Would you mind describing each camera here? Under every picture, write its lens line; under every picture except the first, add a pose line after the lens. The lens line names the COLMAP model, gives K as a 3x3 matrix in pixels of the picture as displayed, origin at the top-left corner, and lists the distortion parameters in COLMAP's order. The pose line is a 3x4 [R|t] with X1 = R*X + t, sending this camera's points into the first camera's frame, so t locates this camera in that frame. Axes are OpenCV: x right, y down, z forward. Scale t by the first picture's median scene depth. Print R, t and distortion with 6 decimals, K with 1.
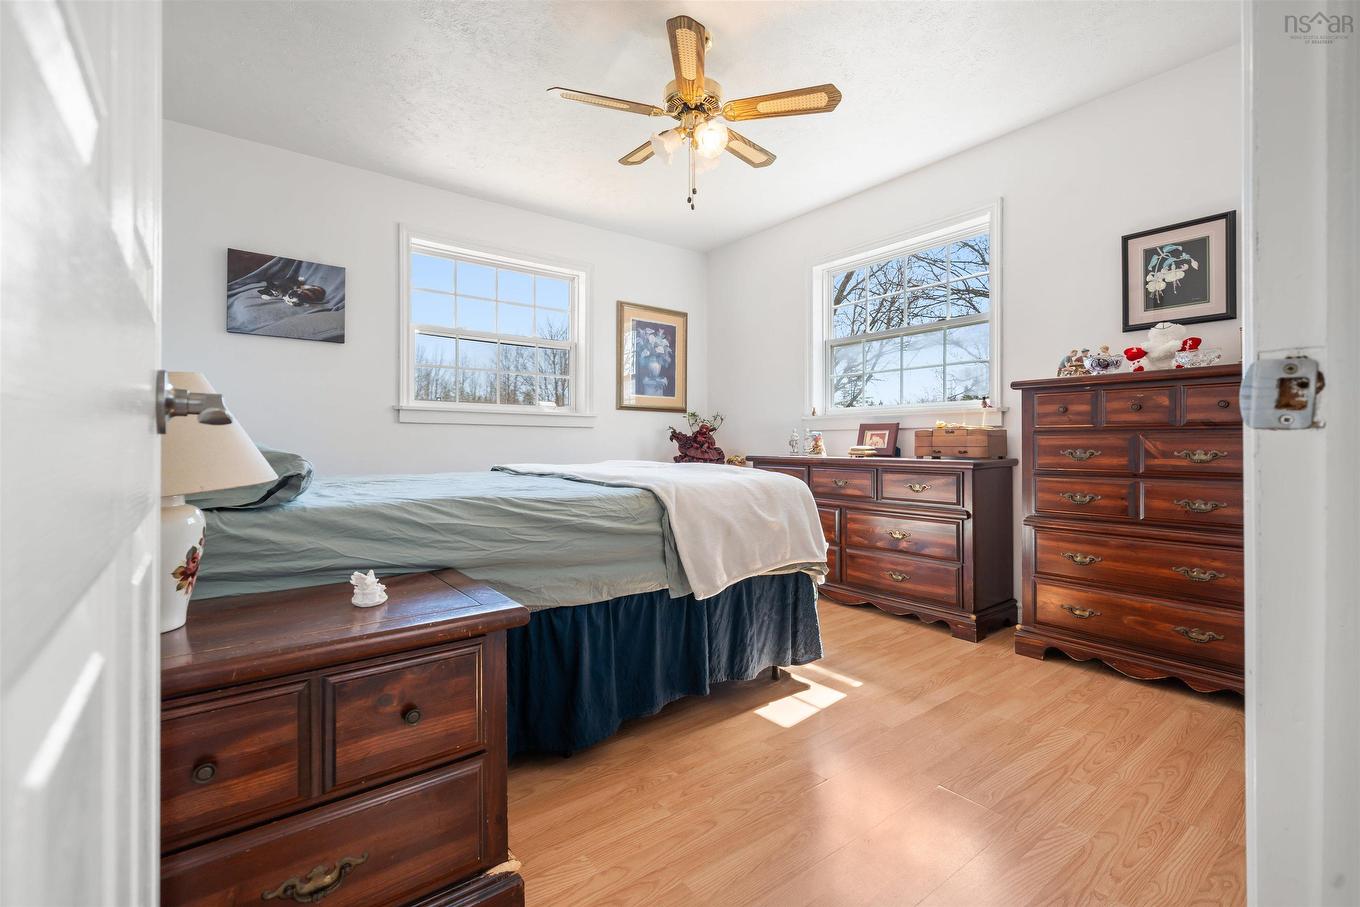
lens RADIAL K [[584.7, 0, 689.8], [0, 584.7, 448.1], [0, 0, 1]] dist [-0.002505, -0.000443]
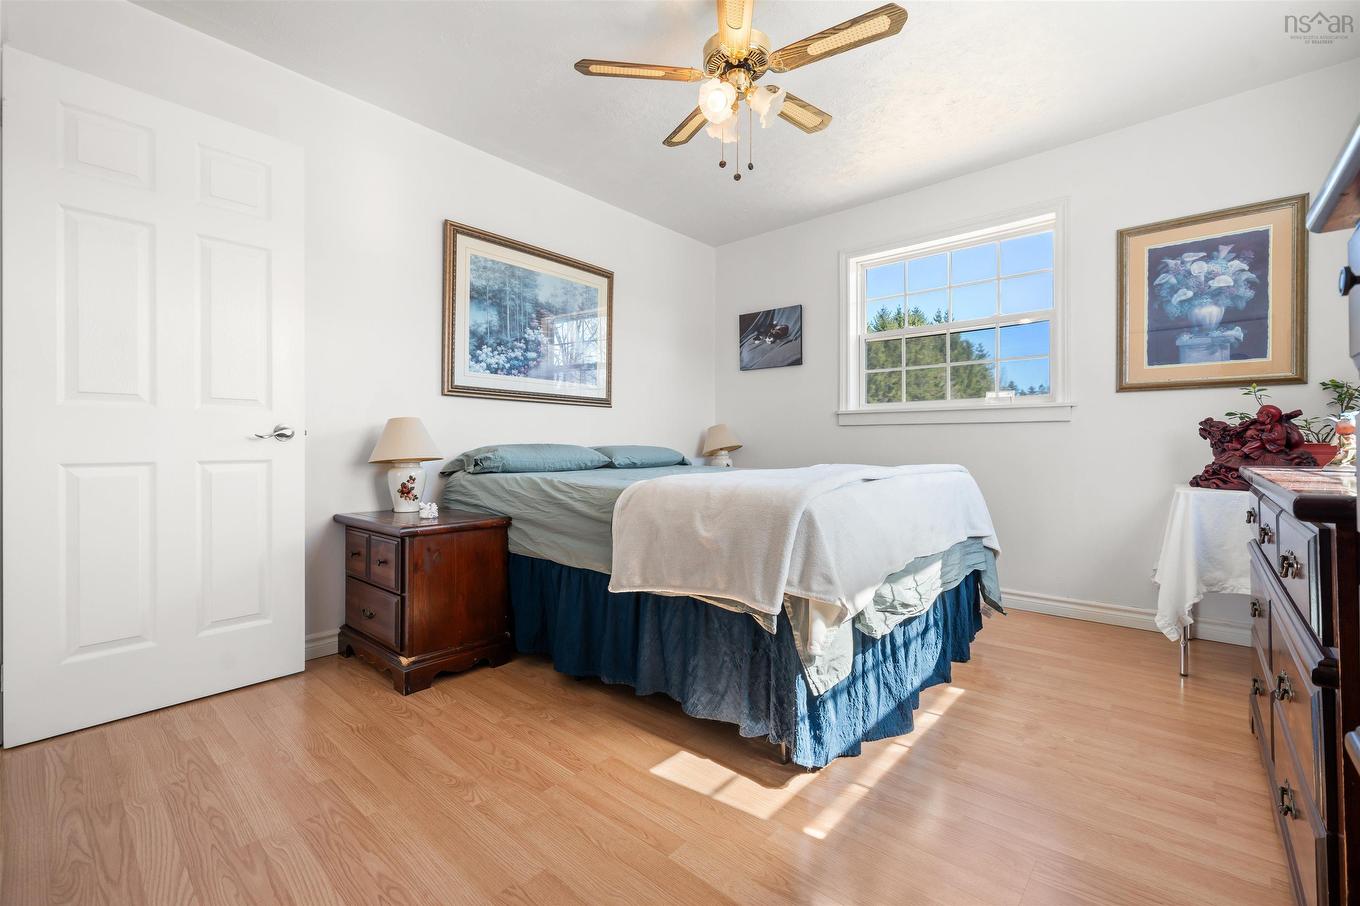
lens RADIAL K [[584.7, 0, 686.3], [0, 584.7, 445.7], [0, 0, 1]] dist [-0.002505, -0.000443]
pose [[0.188829, -0.002469, -0.982007, 0.626869], [-0.006052, 0.999975, -0.003678, 0.001419], [0.981991, 0.006638, 0.188810, 0.547063]]
